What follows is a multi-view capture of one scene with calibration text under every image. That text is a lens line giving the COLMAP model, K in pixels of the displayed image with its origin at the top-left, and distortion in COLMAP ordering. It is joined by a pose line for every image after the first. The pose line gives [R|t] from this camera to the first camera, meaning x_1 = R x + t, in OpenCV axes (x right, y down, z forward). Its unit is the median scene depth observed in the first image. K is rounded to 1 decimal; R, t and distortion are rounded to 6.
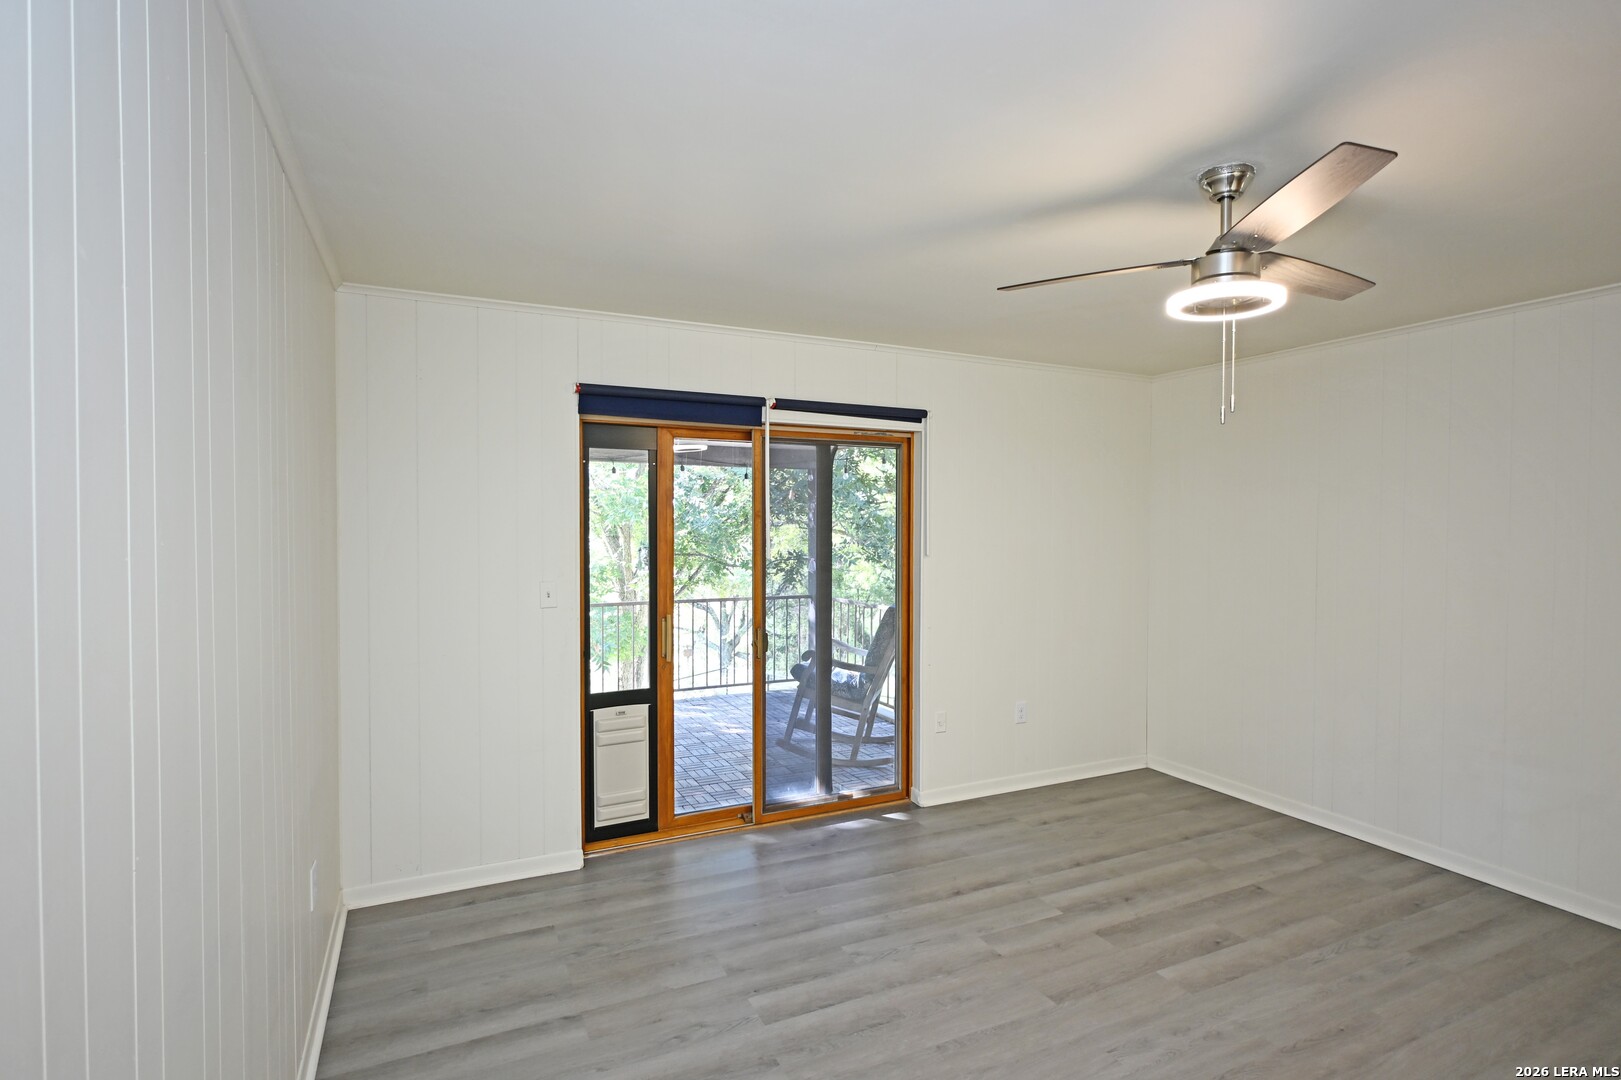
lens RADIAL K [[814.4, 0, 822.4], [0, 814.4, 541.4], [0, 0, 1]] dist [0.000033, 0.000415]
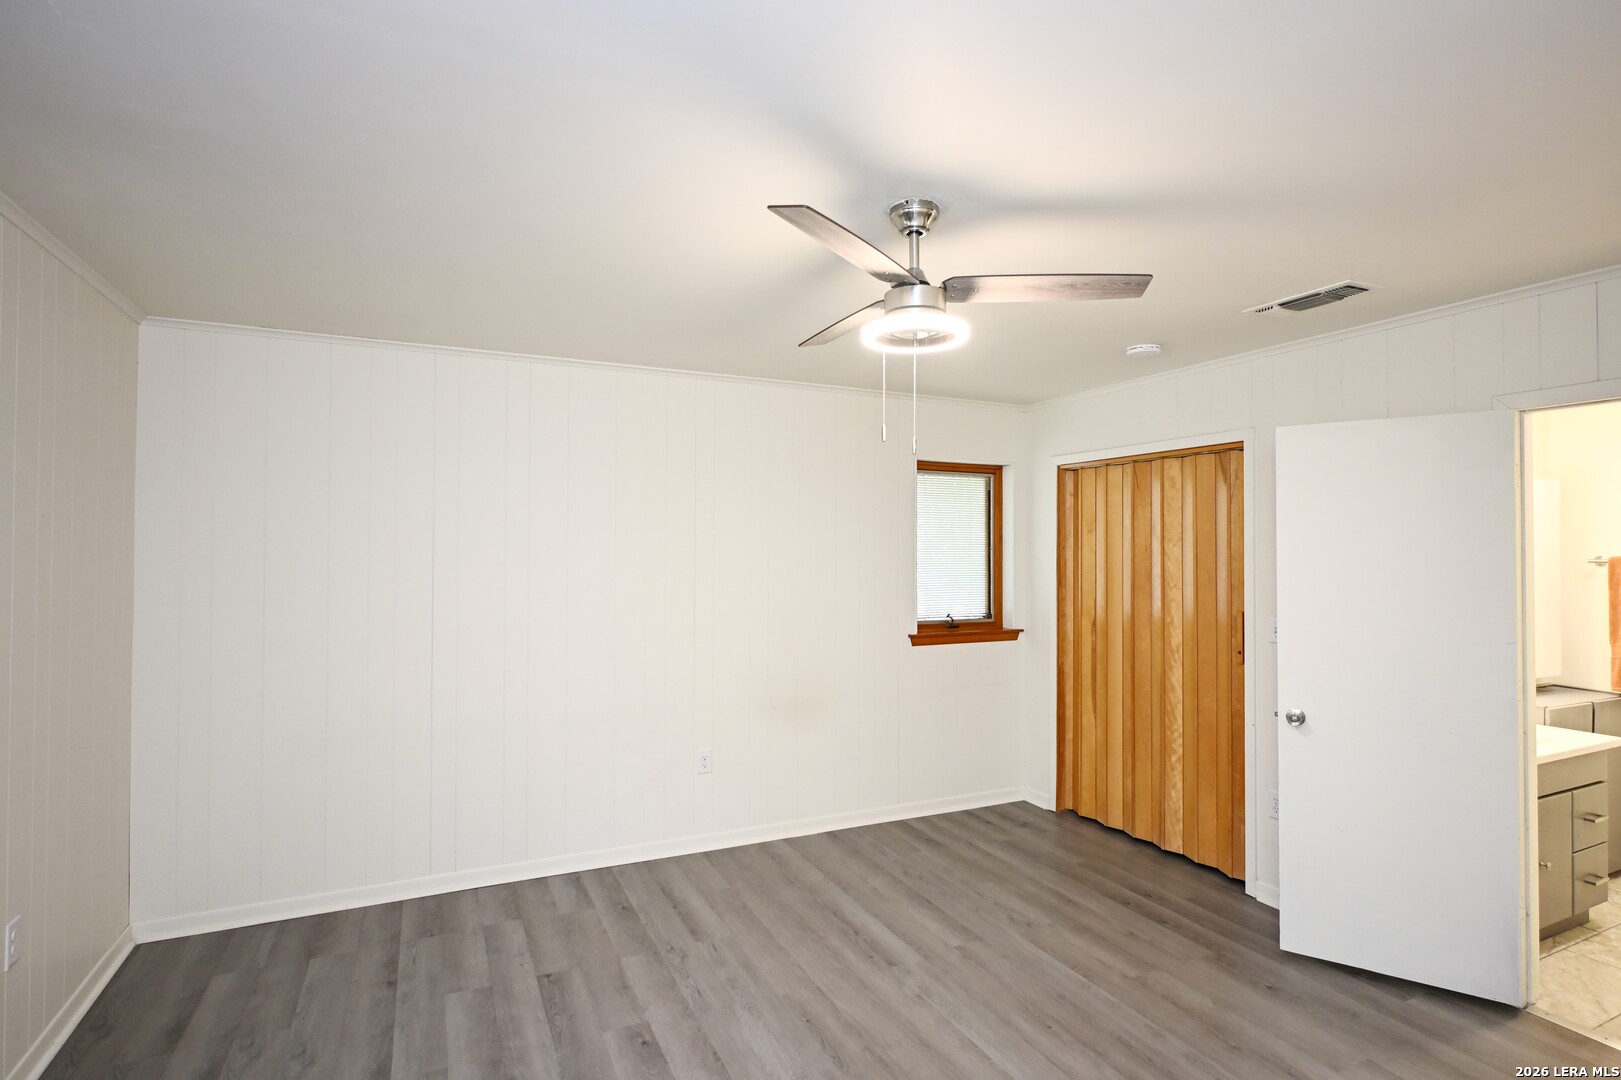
lens RADIAL K [[814.4, 0, 822.4], [0, 814.4, 541.4], [0, 0, 1]] dist [0.000033, 0.000415]
pose [[0.001926, 0.004234, 0.999989, -0.345907], [0.018133, 0.999826, -0.004268, -0.024128], [-0.999834, 0.018141, 0.001849, 0.751463]]
